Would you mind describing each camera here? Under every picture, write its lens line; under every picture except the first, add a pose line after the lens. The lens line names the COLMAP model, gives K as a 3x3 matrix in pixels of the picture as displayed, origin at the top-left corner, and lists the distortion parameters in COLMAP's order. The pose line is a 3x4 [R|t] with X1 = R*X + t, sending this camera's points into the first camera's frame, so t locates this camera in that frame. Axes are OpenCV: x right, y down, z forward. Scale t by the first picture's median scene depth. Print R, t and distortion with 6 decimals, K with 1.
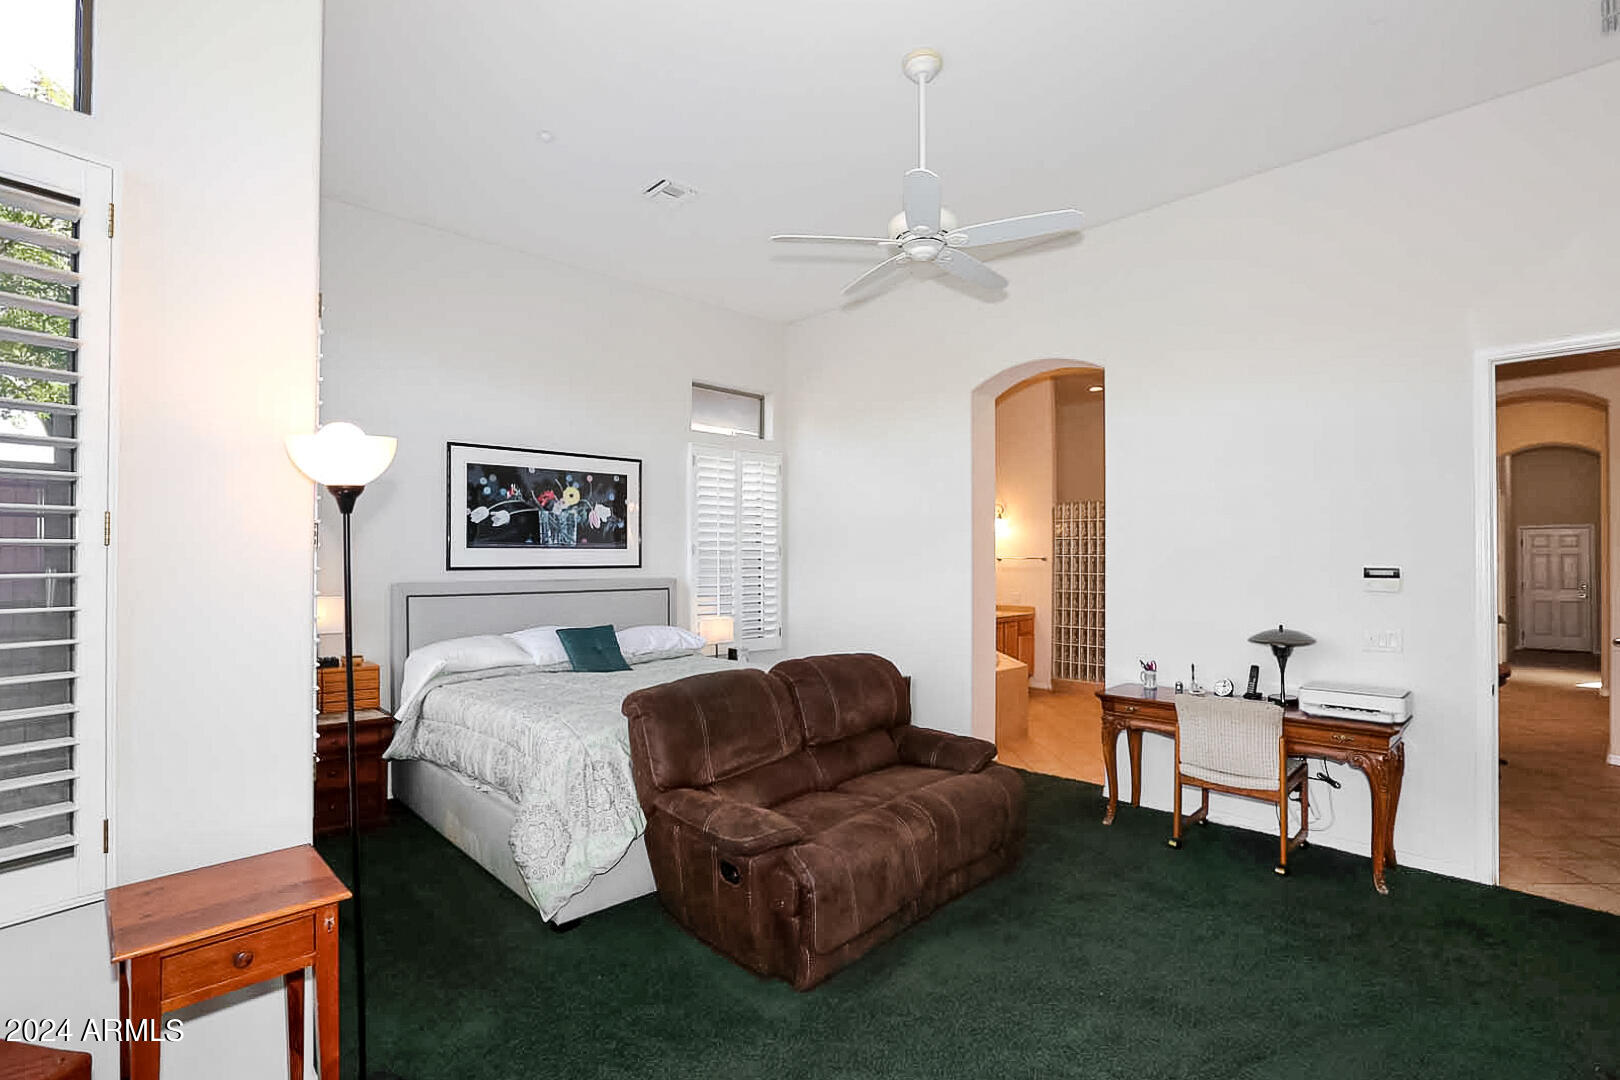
lens RADIAL K [[751.9, 0, 810.0], [0, 751.9, 540.0], [0, 0, 1]] dist [-0.001176, 0.000043]
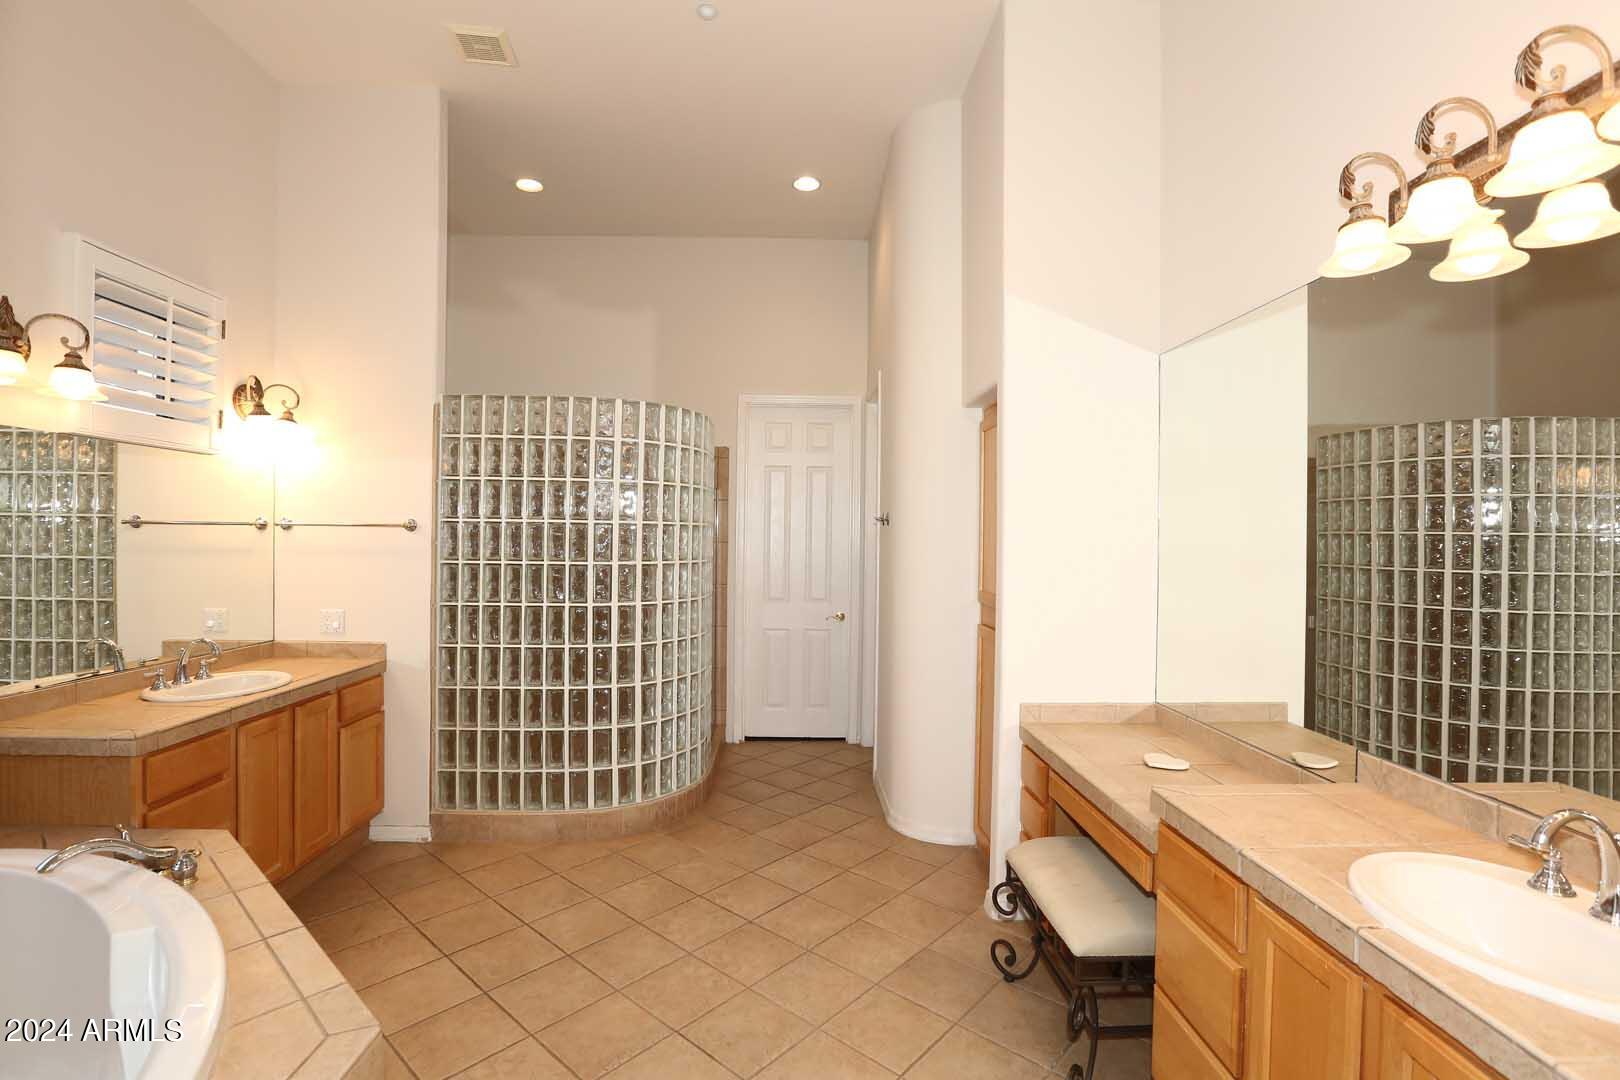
lens RADIAL K [[751.9, 0, 810.0], [0, 751.9, 540.0], [0, 0, 1]] dist [-0.001176, 0.000043]
pose [[0.675378, 0.000888, 0.737471, 0.071238], [-0.022451, 0.999561, 0.019357, 0.008646], [-0.737130, -0.029630, 0.675101, 0.258170]]
